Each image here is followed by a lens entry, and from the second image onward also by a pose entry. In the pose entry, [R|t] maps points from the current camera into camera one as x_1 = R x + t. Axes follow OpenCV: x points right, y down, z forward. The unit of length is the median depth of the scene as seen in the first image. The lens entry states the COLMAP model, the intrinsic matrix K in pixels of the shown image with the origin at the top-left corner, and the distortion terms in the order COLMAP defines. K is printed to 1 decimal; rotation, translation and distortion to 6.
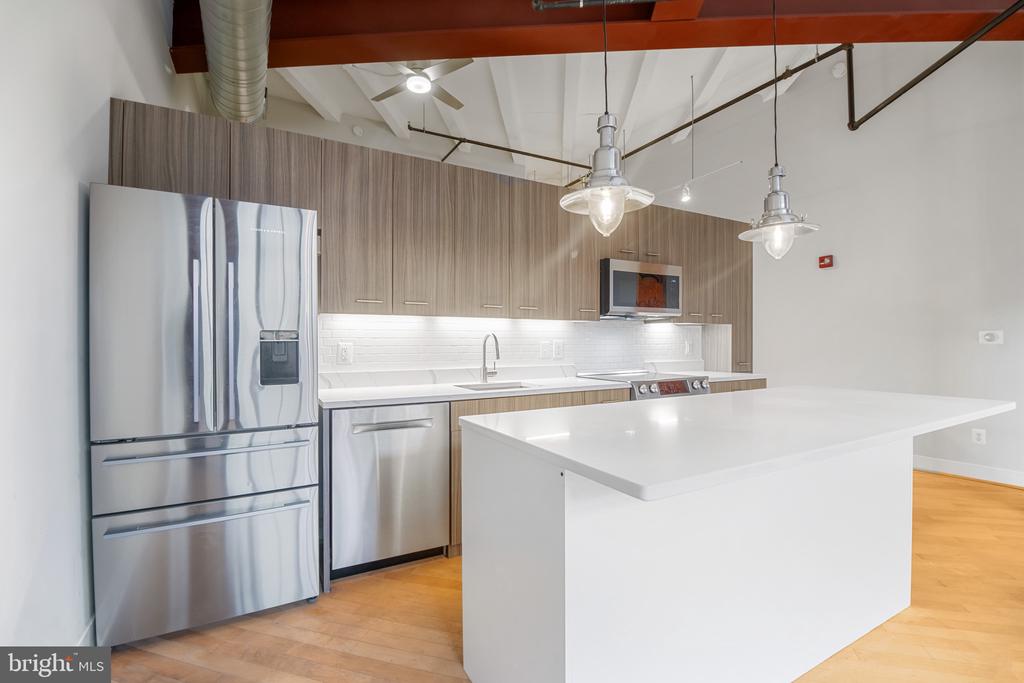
lens RADIAL K [[465.0, 0, 510.7], [0, 465.0, 333.9], [0, 0, 1]] dist [0.019252, -0.021058]
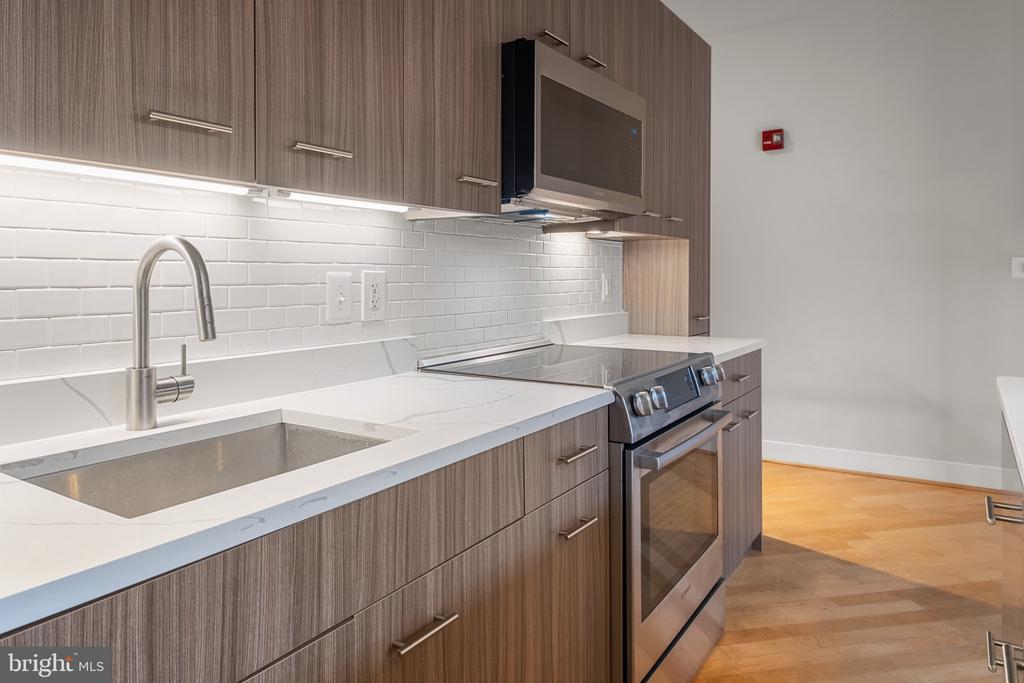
lens RADIAL K [[699.8, 0, 506.3], [0, 699.8, 282.2], [0, 0, 1]] dist [0.003362, 0.000144]
pose [[0.885967, -0.003870, 0.463731, -0.054942], [-0.007643, 0.999708, 0.022944, 0.011564], [-0.463684, -0.023872, 0.885679, 0.521220]]
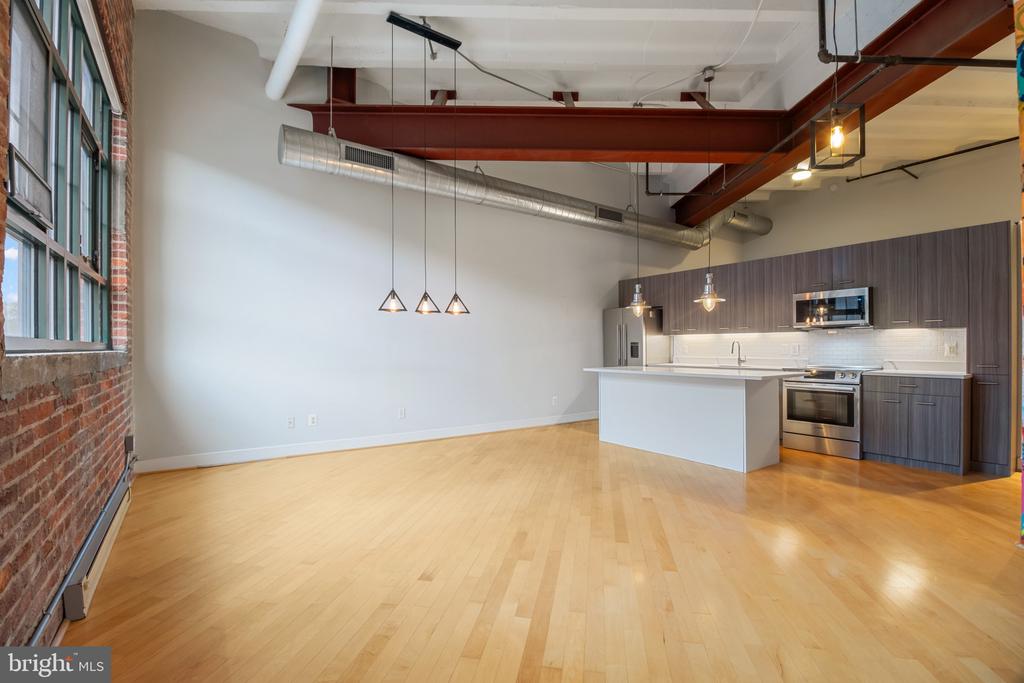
lens RADIAL K [[455.4, 0, 530.4], [0, 455.4, 347.3], [0, 0, 1]] dist [0.018653, -0.018493]
pose [[0.128120, 0.004305, -0.991749, 1.655398], [0.021514, 0.999743, 0.007119, -0.005834], [0.991525, -0.022249, 0.127995, -0.120155]]
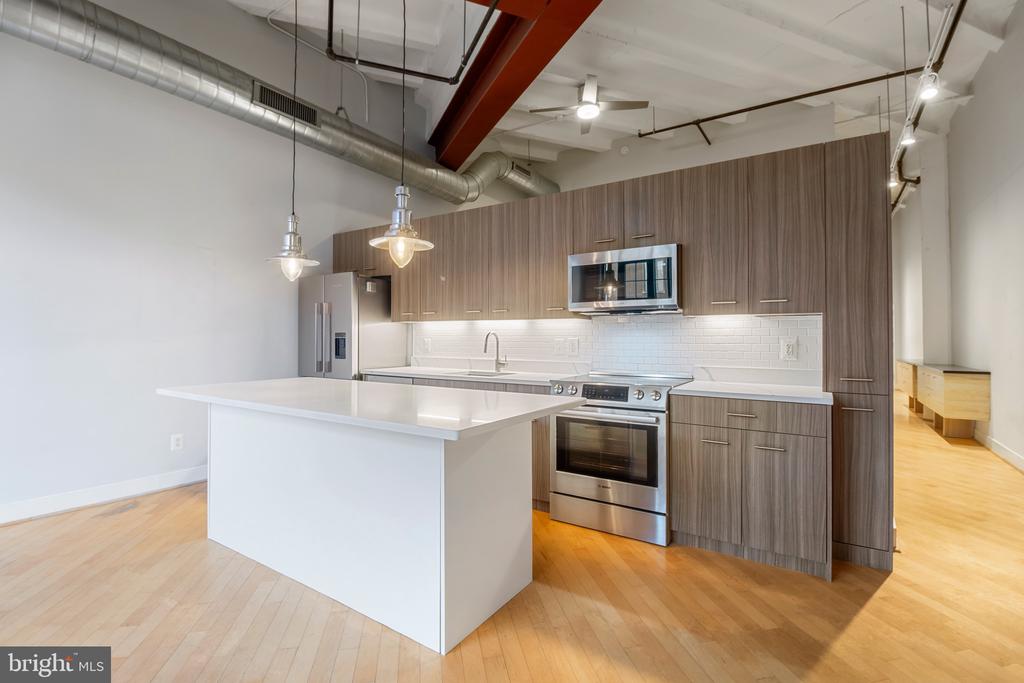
lens RADIAL K [[465.0, 0, 510.7], [0, 465.0, 333.9], [0, 0, 1]] dist [0.019252, -0.021058]
pose [[0.461390, -0.003783, -0.887189, 1.010971], [0.011286, 0.999935, 0.001606, 0.001608], [0.887126, -0.010753, 0.461403, 0.427595]]
